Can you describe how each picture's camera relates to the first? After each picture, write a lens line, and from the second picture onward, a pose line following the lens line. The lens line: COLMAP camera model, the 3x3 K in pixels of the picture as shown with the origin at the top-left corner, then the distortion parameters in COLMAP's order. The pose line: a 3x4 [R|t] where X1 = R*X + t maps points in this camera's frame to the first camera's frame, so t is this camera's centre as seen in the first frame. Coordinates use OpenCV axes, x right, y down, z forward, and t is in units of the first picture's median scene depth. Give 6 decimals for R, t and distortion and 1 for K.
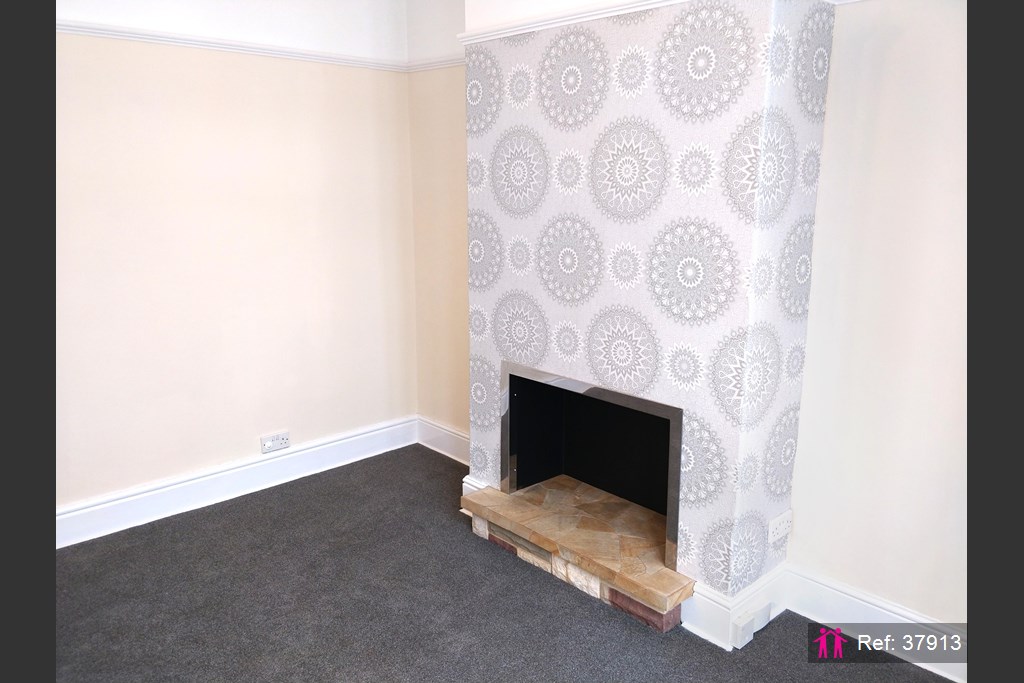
lens RADIAL K [[734.6, 0, 513.8], [0, 734.6, 340.9], [0, 0, 1]] dist [0.088643, -0.009190]
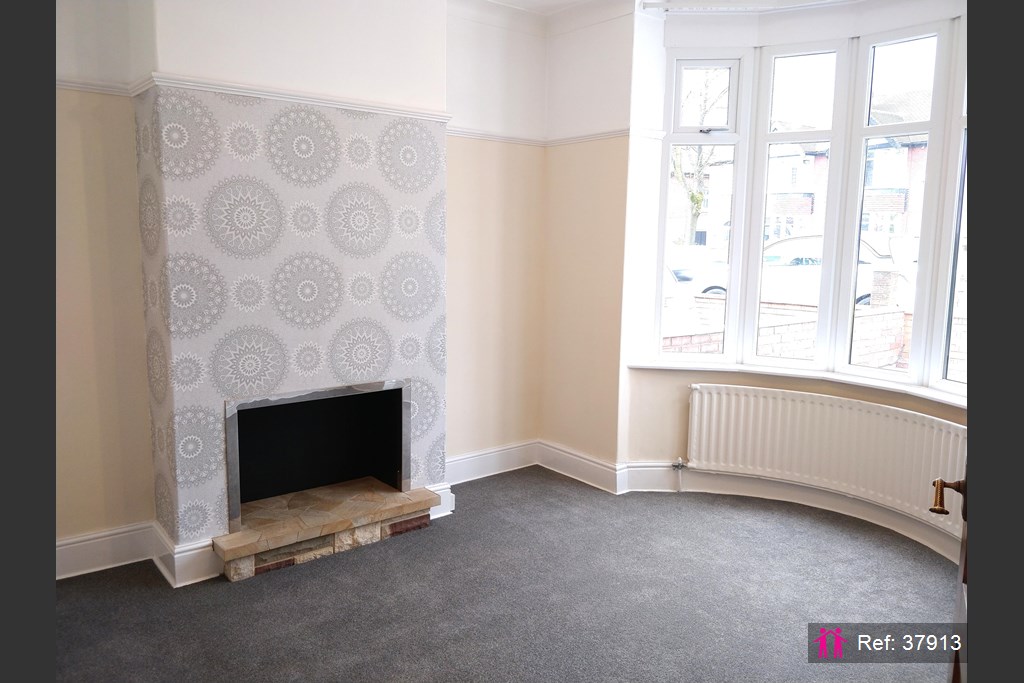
lens RADIAL K [[734.6, 0, 513.8], [0, 734.6, 338.0], [0, 0, 1]] dist [0.088643, -0.009190]
pose [[0.077375, -0.139537, 0.987189, -1.110782], [0.201792, 0.971856, 0.121554, -0.114049], [-0.976367, 0.189801, 0.103354, 0.559048]]
